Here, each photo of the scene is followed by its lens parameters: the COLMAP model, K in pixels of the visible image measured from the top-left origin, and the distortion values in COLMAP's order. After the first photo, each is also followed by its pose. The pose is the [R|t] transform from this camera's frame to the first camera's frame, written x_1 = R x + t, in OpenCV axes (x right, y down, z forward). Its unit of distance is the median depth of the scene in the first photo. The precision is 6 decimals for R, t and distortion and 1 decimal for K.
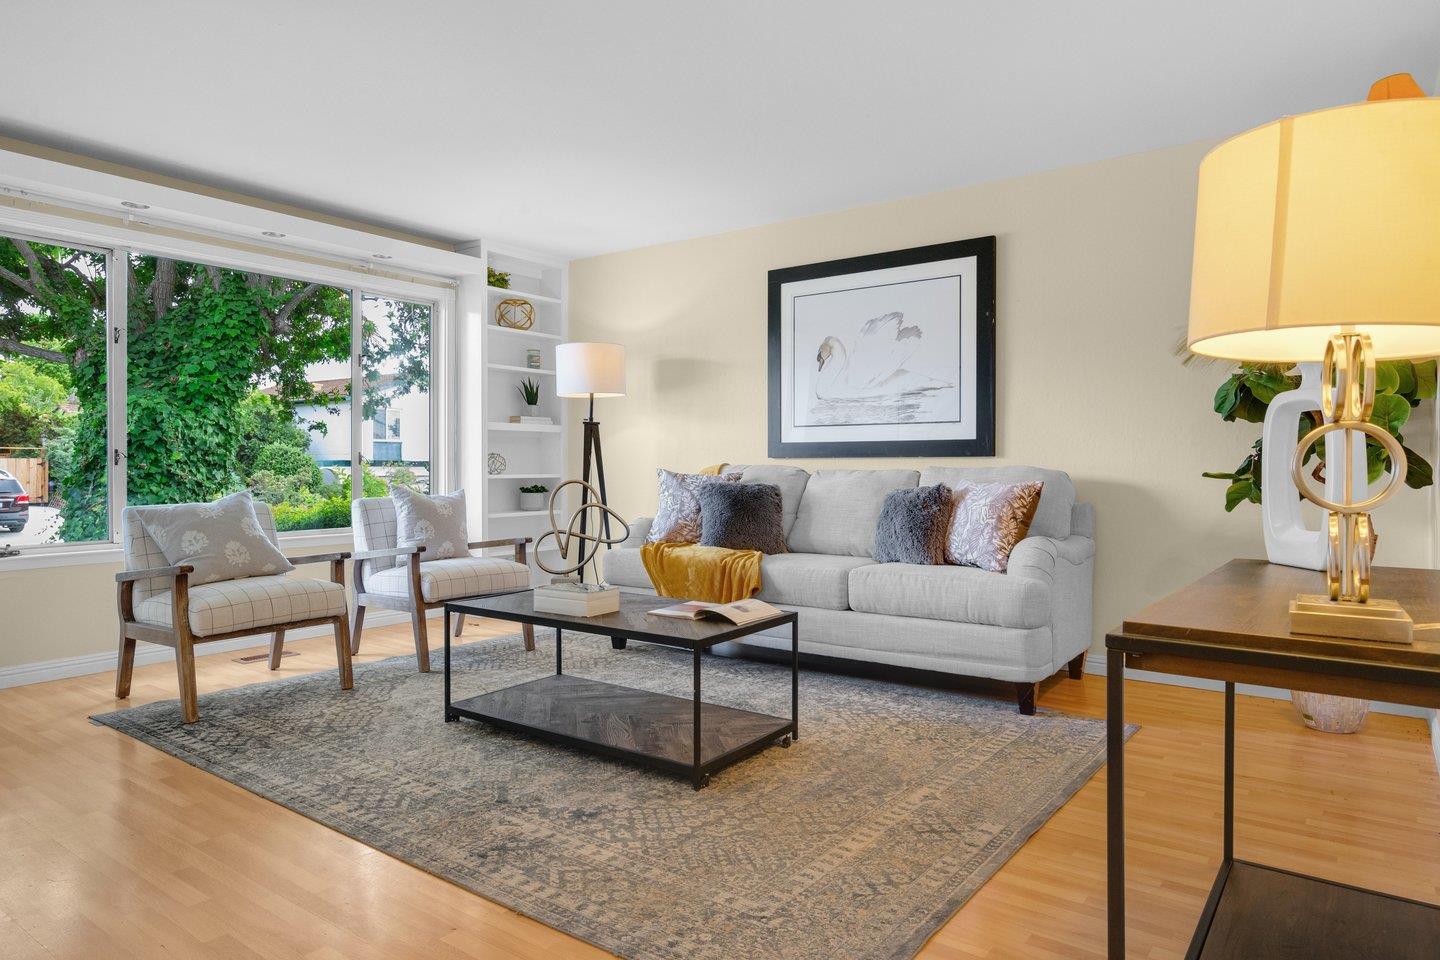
lens RADIAL K [[882.8, 0, 720.0], [0, 882.8, 480.0], [0, 0, 1]] dist [0.003204, 0.001316]
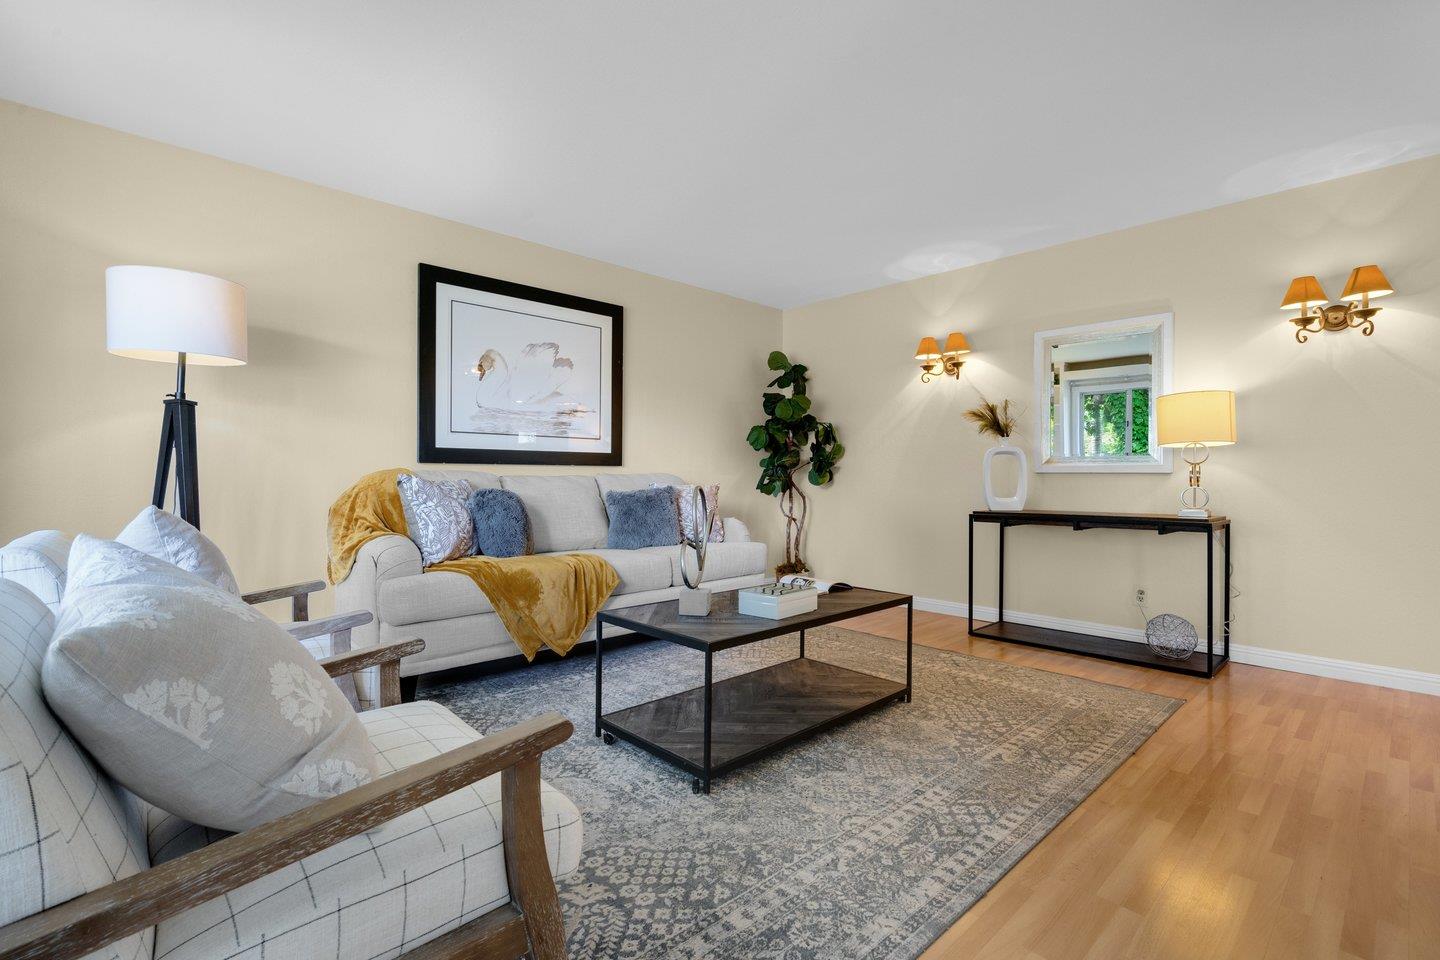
lens RADIAL K [[654.3, 0, 722.2], [0, 654.3, 470.1], [0, 0, 1]] dist [0.000126, 0.000842]
pose [[0.180654, 0.010946, 0.983486, -0.734689], [0.014401, 0.999801, -0.013773, -0.004324], [-0.983441, 0.016651, 0.180461, 0.729934]]
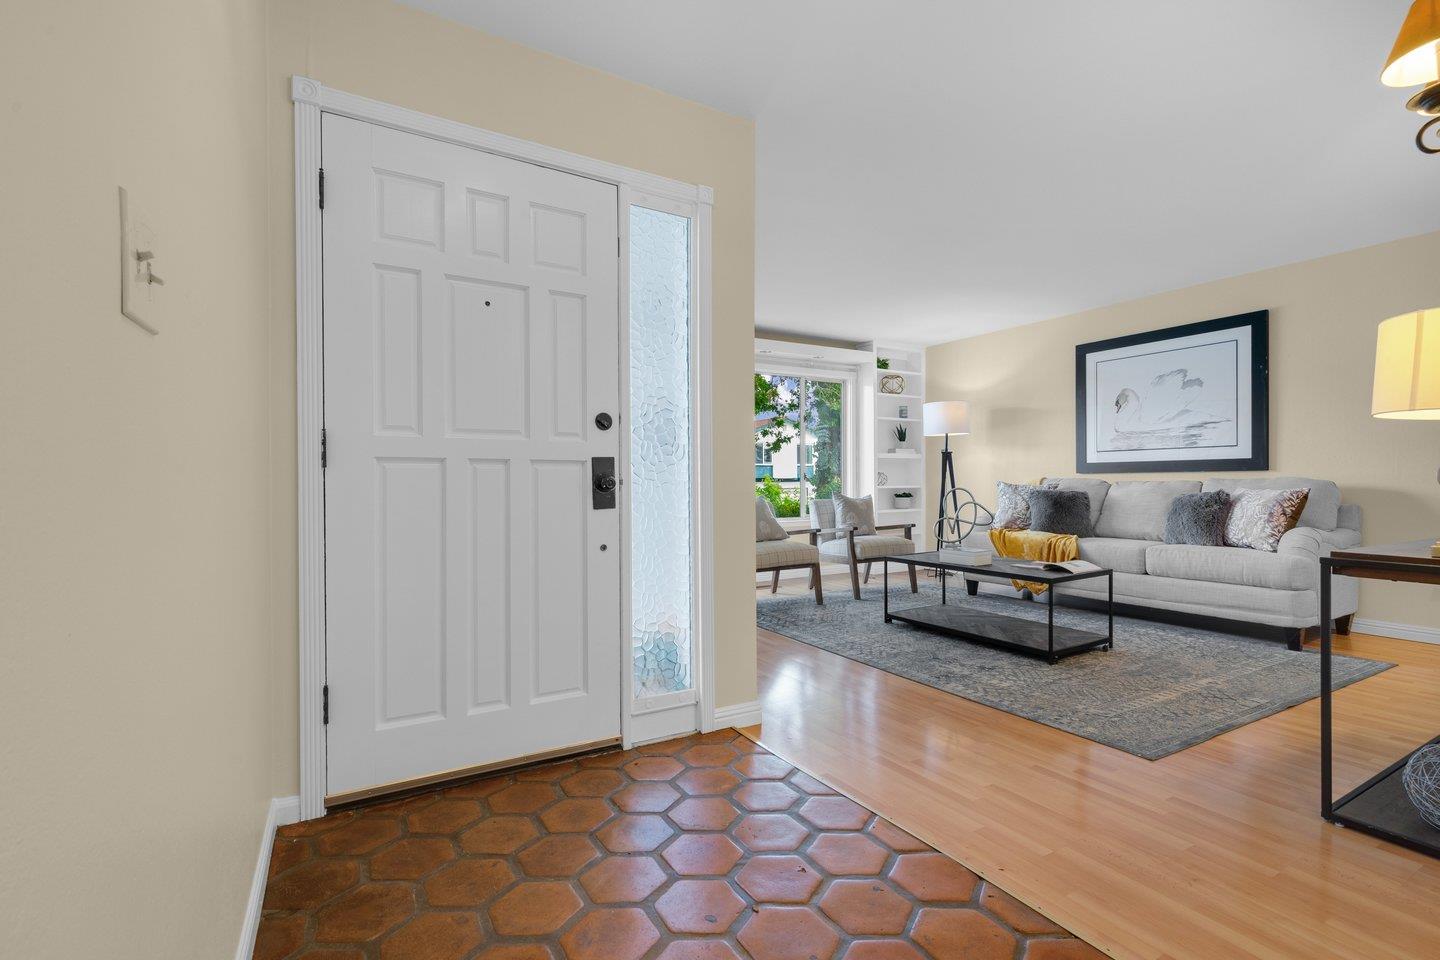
lens RADIAL K [[654.5, 0, 723.5], [0, 654.5, 489.1], [0, 0, 1]] dist [0.000442, 0.000429]
pose [[0.919778, -0.002346, -0.392431, -0.074509], [0.000826, 0.999991, -0.004042, 0.006290], [0.392438, 0.003394, 0.919772, -0.293306]]
